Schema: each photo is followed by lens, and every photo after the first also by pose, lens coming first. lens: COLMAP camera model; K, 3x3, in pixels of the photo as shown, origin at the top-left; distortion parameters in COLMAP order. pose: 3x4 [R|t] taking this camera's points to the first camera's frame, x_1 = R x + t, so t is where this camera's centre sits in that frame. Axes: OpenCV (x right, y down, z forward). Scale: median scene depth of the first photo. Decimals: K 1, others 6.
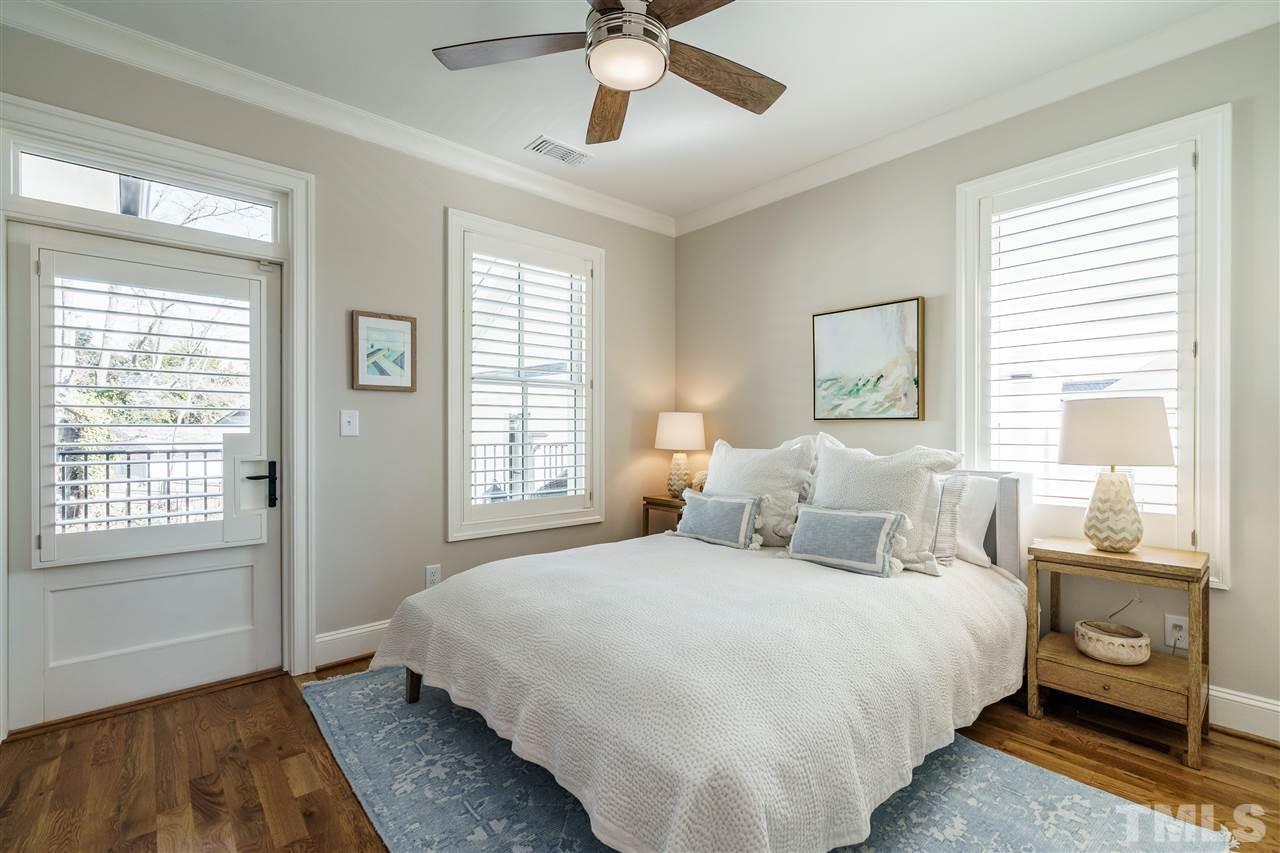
lens RADIAL K [[580.2, 0, 634.0], [0, 580.2, 426.3], [0, 0, 1]] dist [0.003364, 0.001393]
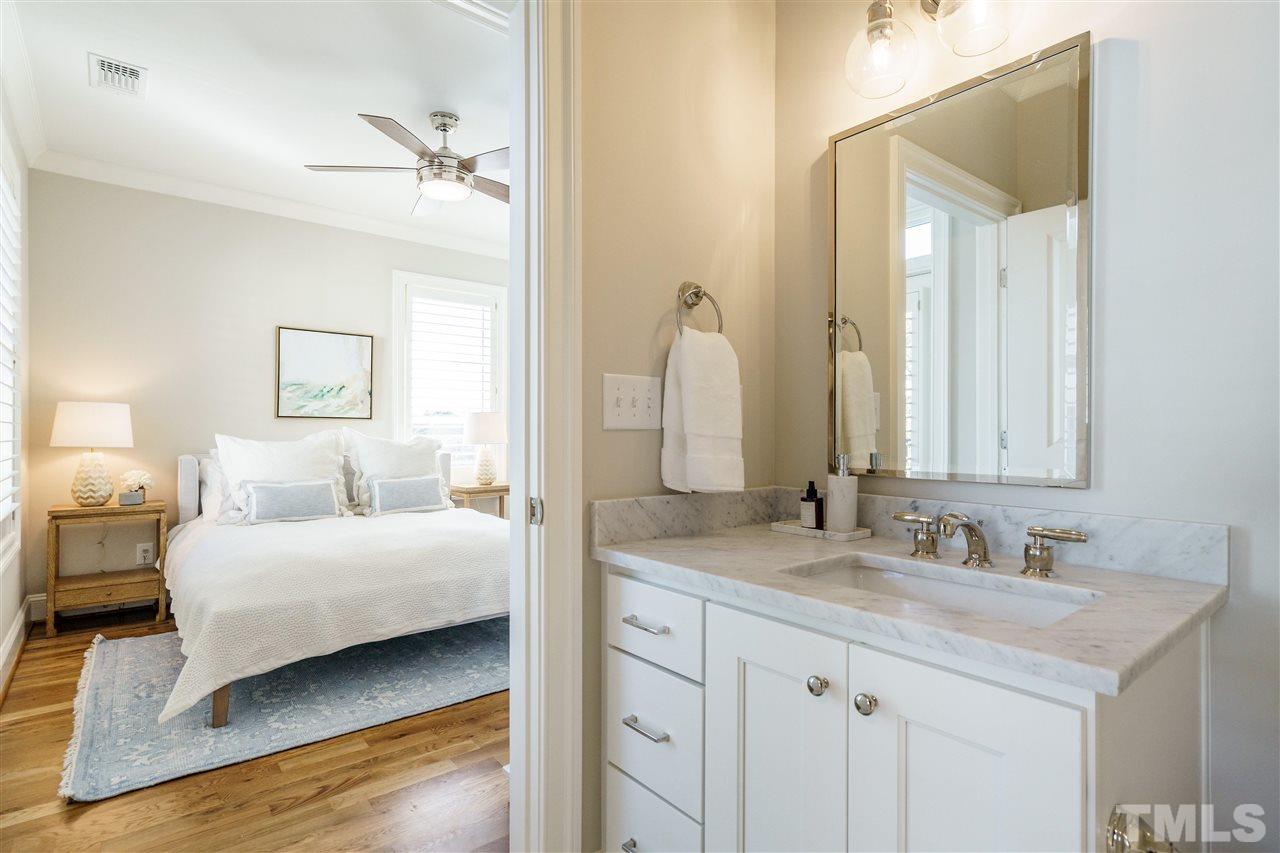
lens RADIAL K [[632.9, 0, 645.6], [0, 632.9, 432.0], [0, 0, 1]] dist [-0.000012, 0.000370]
pose [[0.027810, 0.002557, 0.999610, -1.062370], [-0.008990, 0.999957, -0.002308, 0.017270], [-0.999573, -0.008923, 0.027832, 0.260820]]
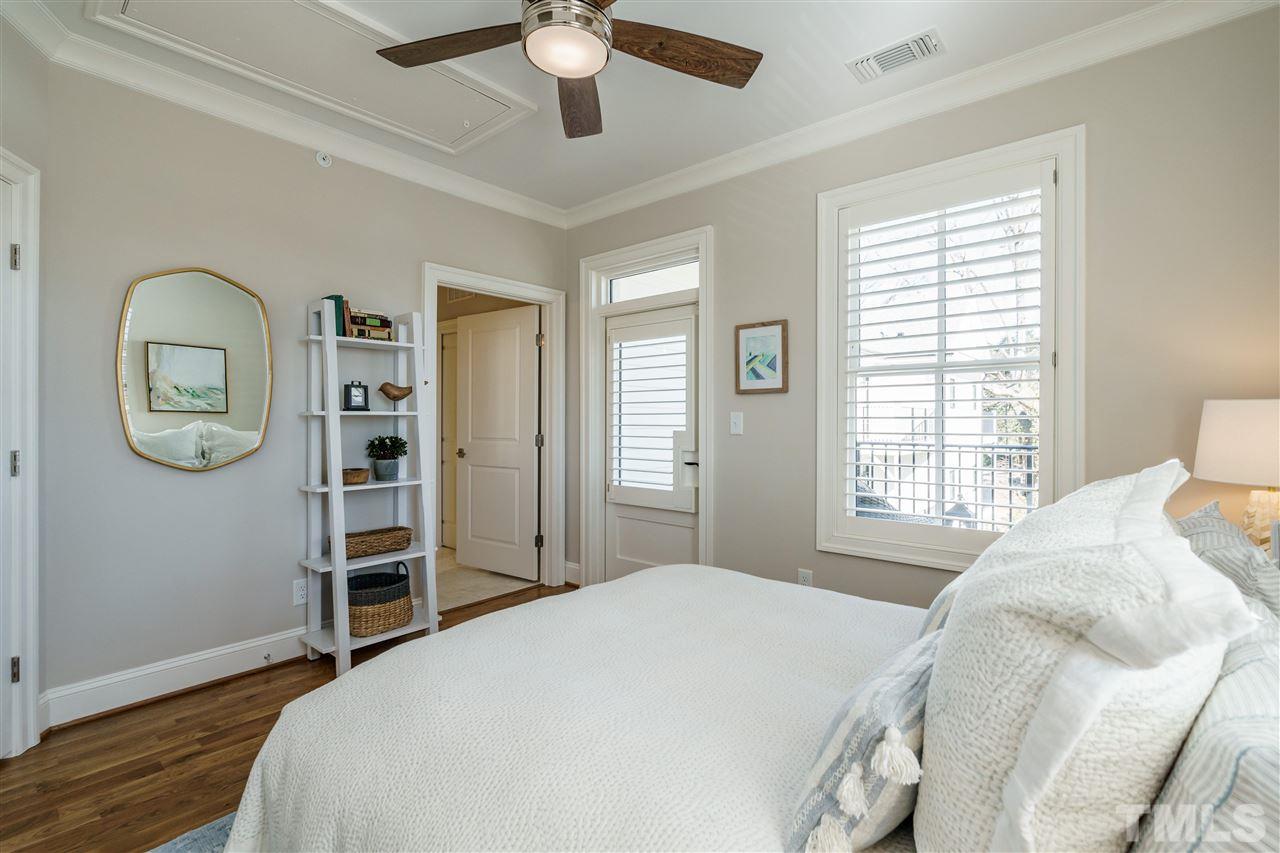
lens RADIAL K [[580.2, 0, 634.2], [0, 580.2, 417.2], [0, 0, 1]] dist [0.003364, 0.001393]
pose [[0.135441, -0.004114, -0.990777, 0.611920], [0.005331, 0.999980, -0.003423, -0.014298], [0.990771, -0.004818, 0.135460, 0.617477]]
